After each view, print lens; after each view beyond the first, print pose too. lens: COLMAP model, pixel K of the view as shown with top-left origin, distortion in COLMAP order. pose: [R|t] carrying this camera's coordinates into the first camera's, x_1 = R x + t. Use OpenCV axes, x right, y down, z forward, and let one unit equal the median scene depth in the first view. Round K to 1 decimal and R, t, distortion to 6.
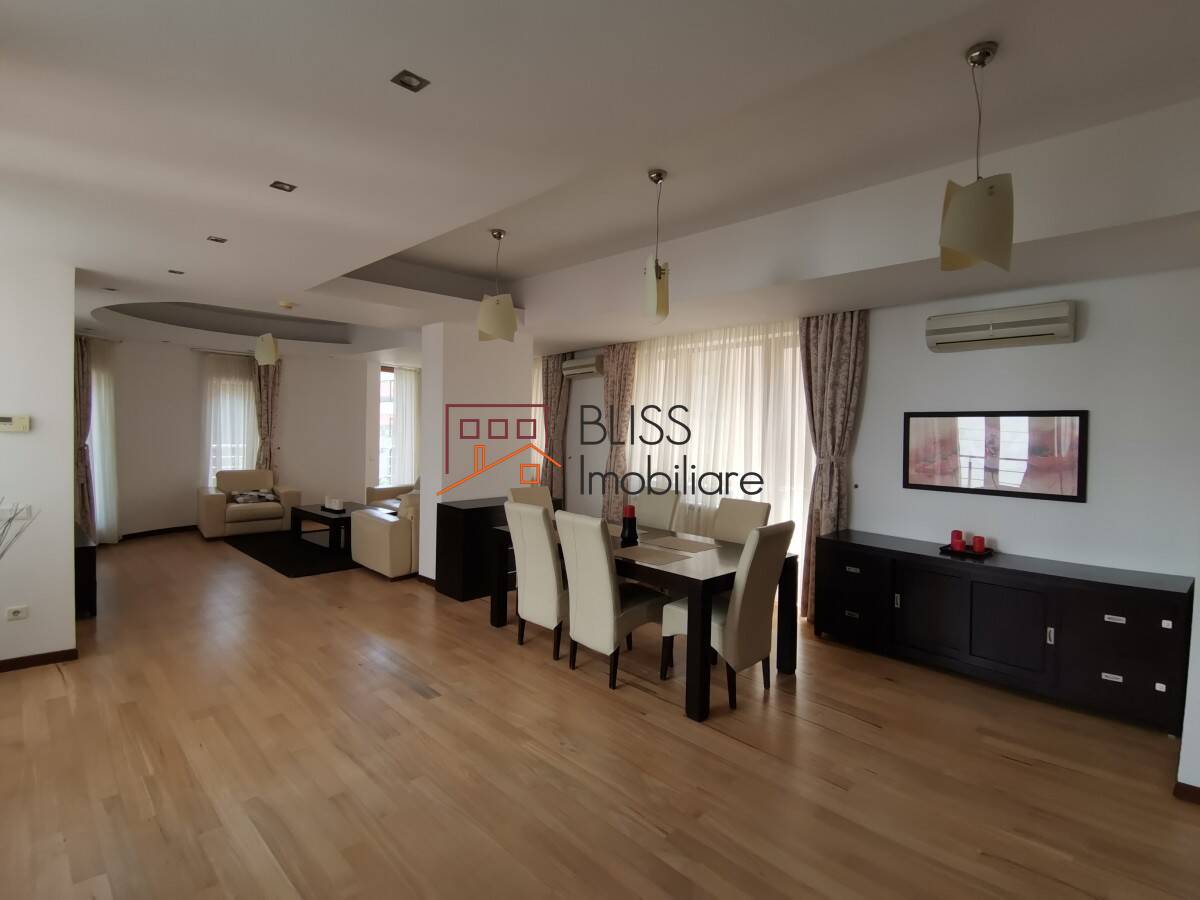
lens RADIAL K [[603.5, 0, 603.8], [0, 603.5, 439.4], [0, 0, 1]] dist [0.011446, -0.001887]
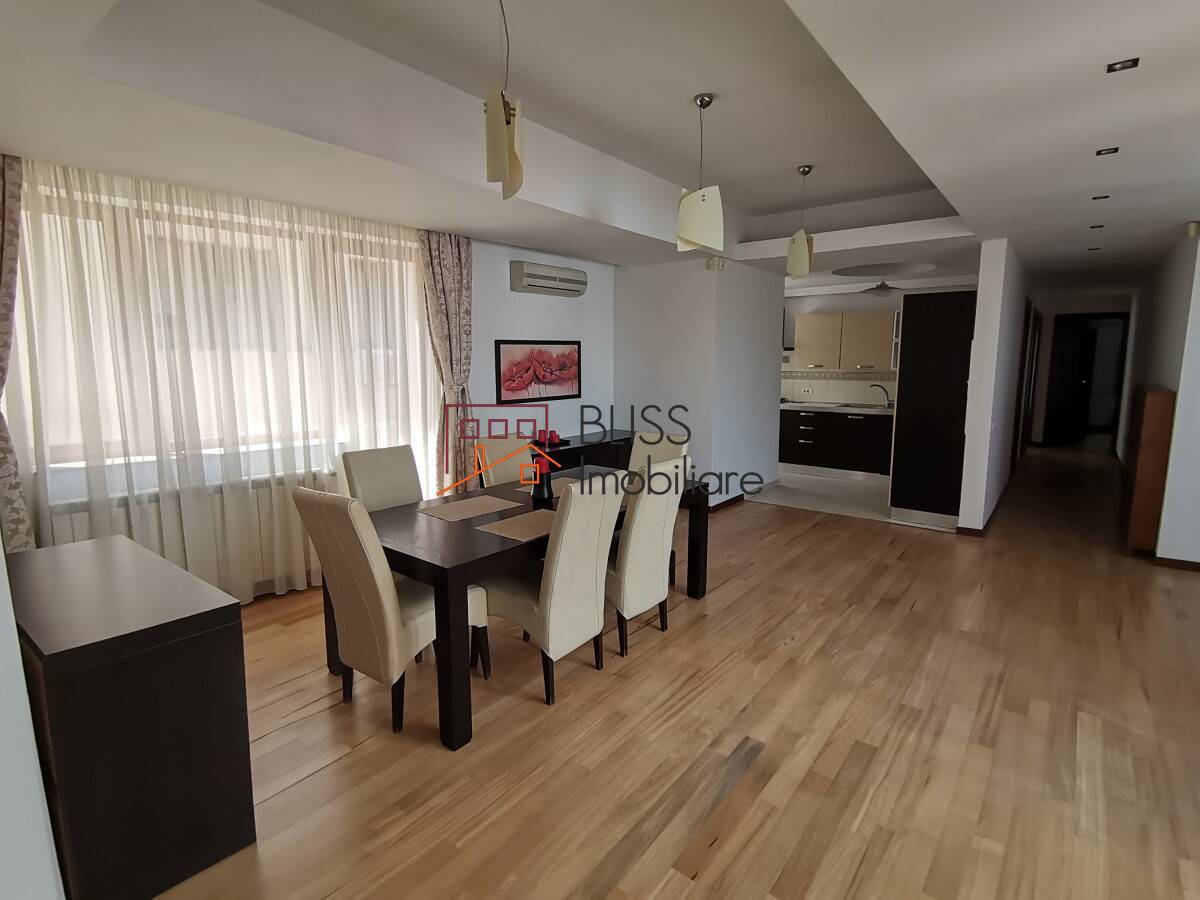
lens RADIAL K [[603.5, 0, 603.8], [0, 603.5, 439.4], [0, 0, 1]] dist [0.011446, -0.001887]
pose [[-0.142461, -0.154894, 0.977606, -0.860274], [0.021383, 0.986967, 0.159494, -0.045630], [-0.989569, 0.043626, -0.137292, 1.201411]]
